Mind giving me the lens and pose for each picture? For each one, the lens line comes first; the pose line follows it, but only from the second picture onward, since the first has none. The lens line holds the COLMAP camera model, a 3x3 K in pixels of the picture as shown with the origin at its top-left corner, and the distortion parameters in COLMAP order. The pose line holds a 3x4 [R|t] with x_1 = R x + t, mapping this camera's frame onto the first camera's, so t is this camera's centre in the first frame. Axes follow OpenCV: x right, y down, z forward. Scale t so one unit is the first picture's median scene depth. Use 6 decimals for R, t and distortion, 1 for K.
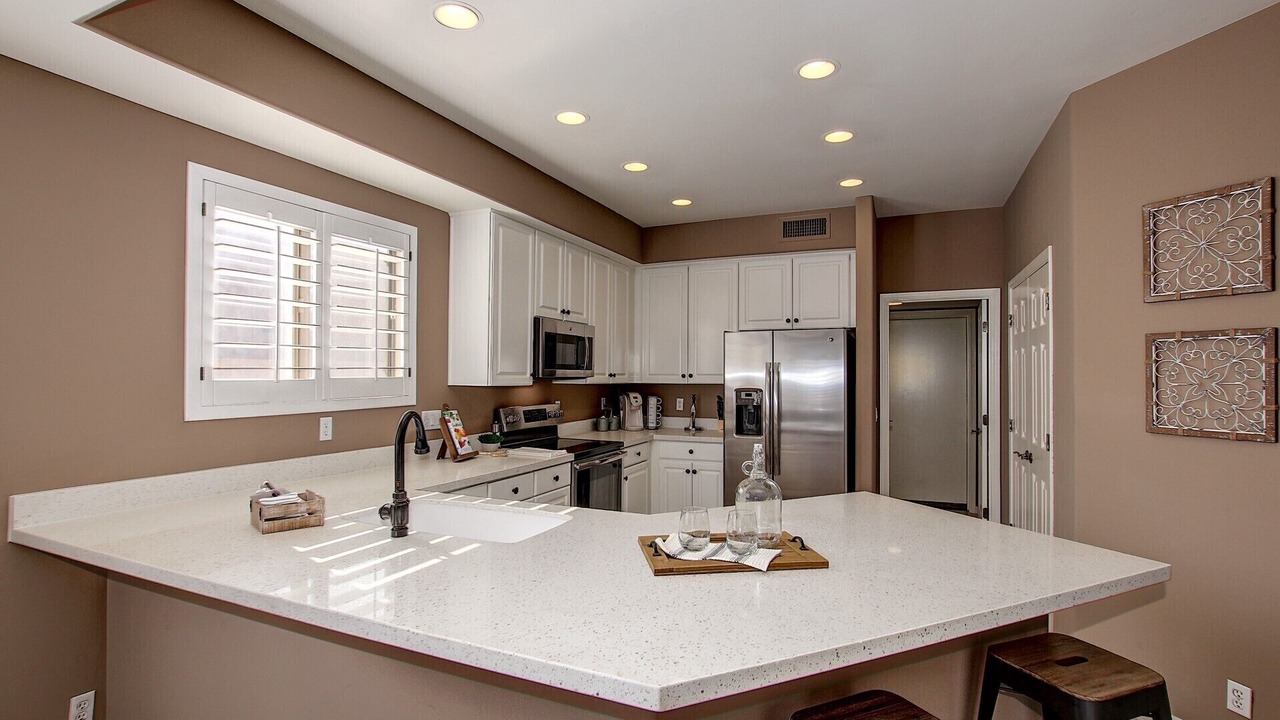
lens RADIAL K [[610.6, 0, 632.4], [0, 610.6, 365.2], [0, 0, 1]] dist [-0.032062, 0.012501]
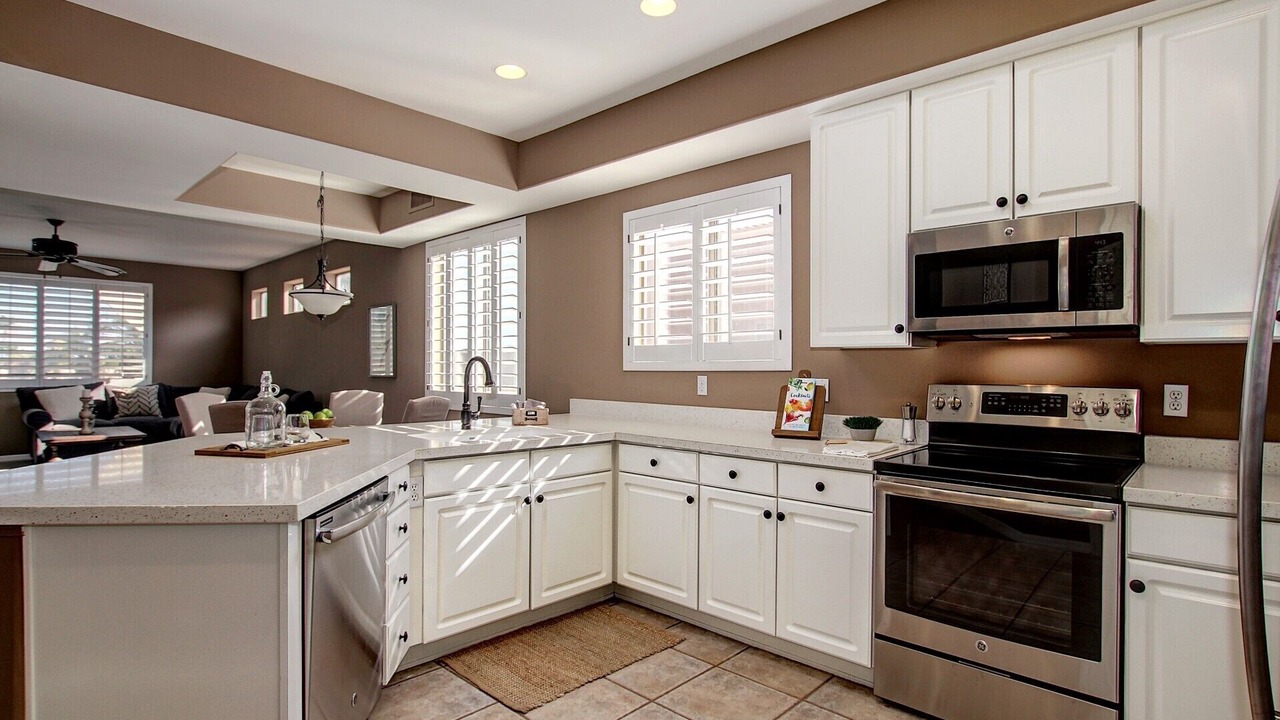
lens RADIAL K [[640.1, 0, 640.0], [0, 640.1, 367.4], [0, 0, 1]] dist [-0.003833, -0.000065]
pose [[-0.325376, -0.002799, -0.945580, 0.717228], [0.007410, 0.999957, -0.005510, 0.074852], [0.945556, -0.008800, -0.325342, 1.278555]]
